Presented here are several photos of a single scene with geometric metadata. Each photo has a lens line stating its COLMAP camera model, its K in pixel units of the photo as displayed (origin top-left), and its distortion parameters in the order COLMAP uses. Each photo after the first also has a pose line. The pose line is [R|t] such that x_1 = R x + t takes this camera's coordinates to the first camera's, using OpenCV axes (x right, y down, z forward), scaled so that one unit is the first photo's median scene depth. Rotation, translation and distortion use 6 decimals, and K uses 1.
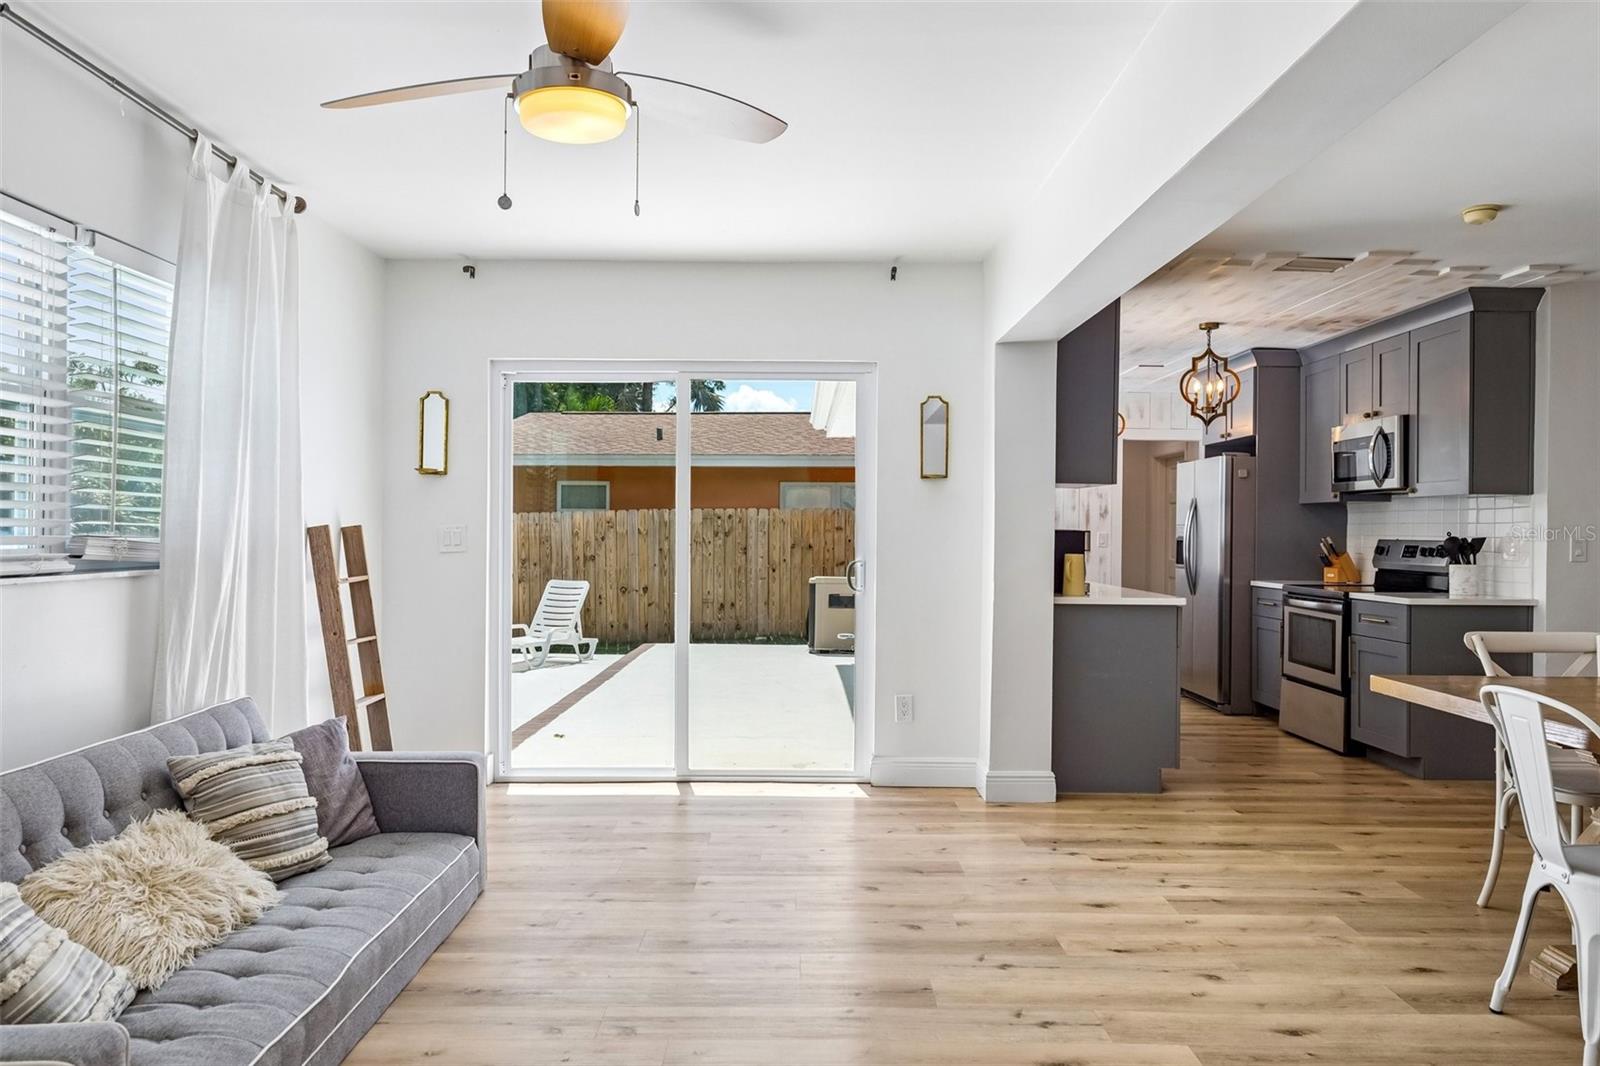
lens RADIAL K [[1101.1, 0, 798.2], [0, 1101.1, 527.9], [0, 0, 1]] dist [0.009075, -0.004360]
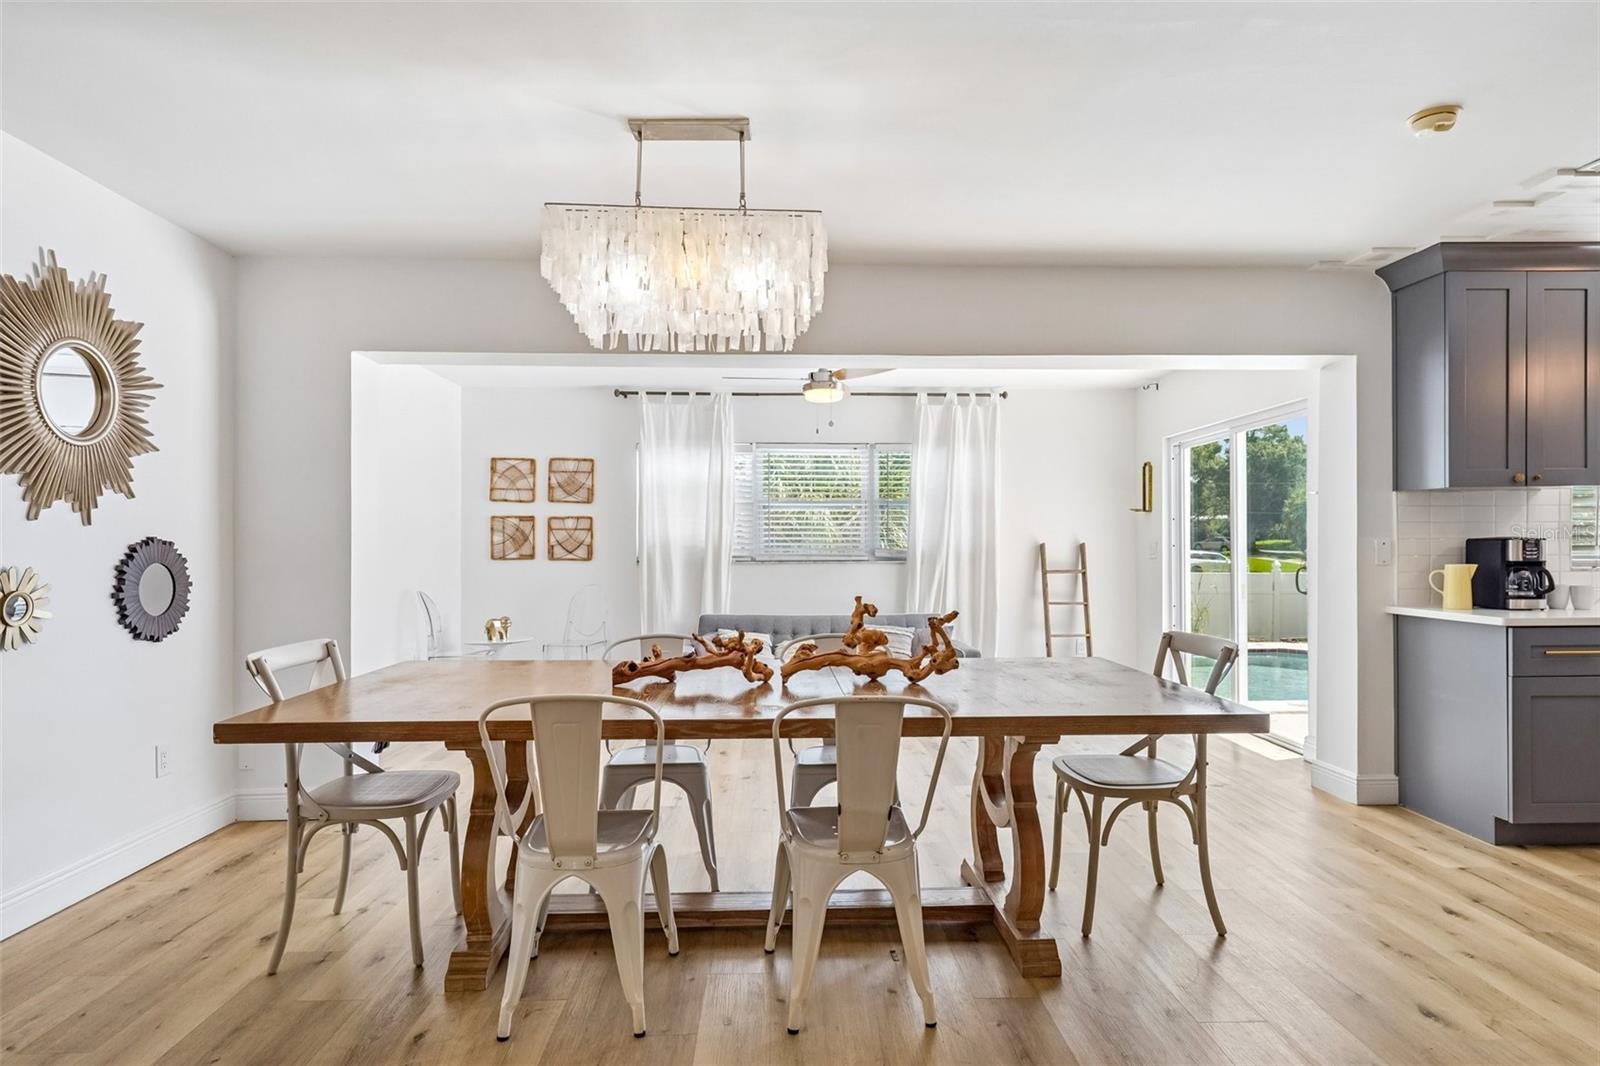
lens RADIAL K [[897.0, 0, 800.5], [0, 897.0, 546.0], [0, 0, 1]] dist [0.013930, -0.004660]
pose [[0.035667, -0.009814, -0.999316, 1.427452], [0.005310, 0.999940, -0.009630, 0.019057], [0.999350, -0.004963, 0.035717, 0.611282]]
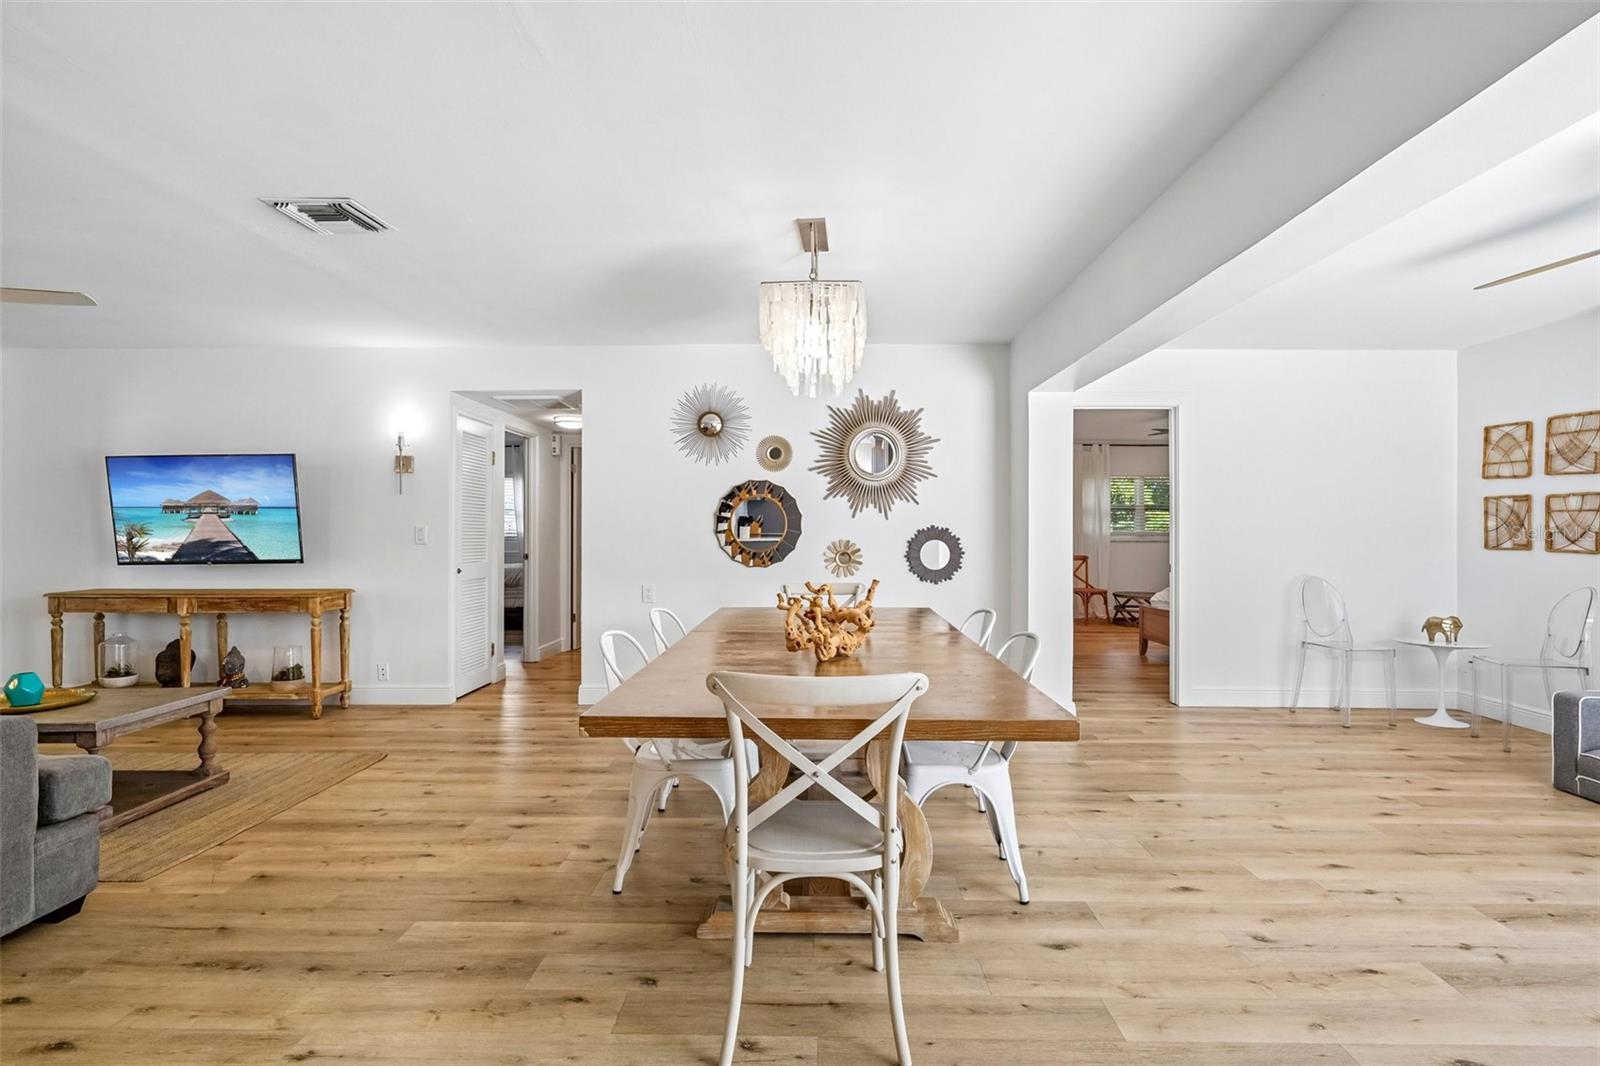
lens RADIAL K [[811.1, 0, 800.2], [0, 811.1, 528.6], [0, 0, 1]] dist [0.001529, 0.001819]
pose [[-0.999522, -0.013670, 0.027739, 0.669991], [-0.013730, 0.999904, -0.001968, 0.009679], [-0.027710, -0.002348, -0.999613, 1.495646]]
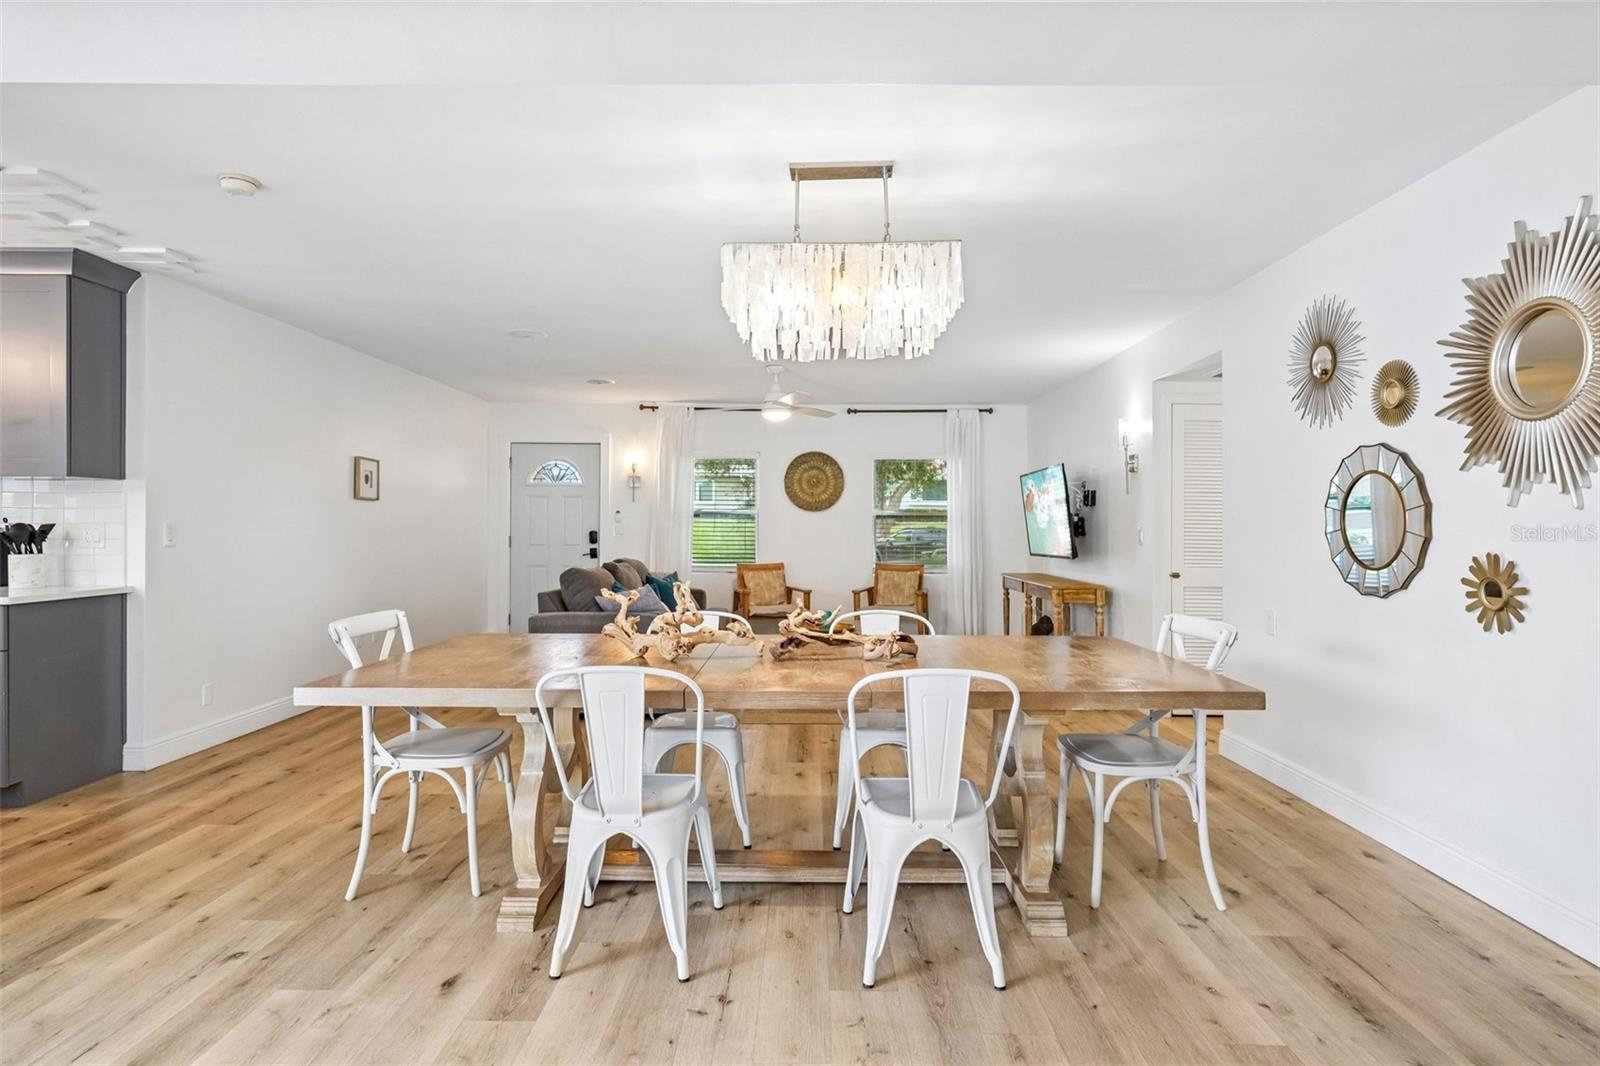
lens RADIAL K [[852.9, 0, 794.2], [0, 852.9, 528.7], [0, 0, 1]] dist [0.014850, 0.001015]
pose [[0.022912, -0.011599, 0.999670, -0.133400], [-0.006614, 0.999909, 0.011753, 0.000156], [-0.999716, -0.006881, 0.022834, 0.582489]]
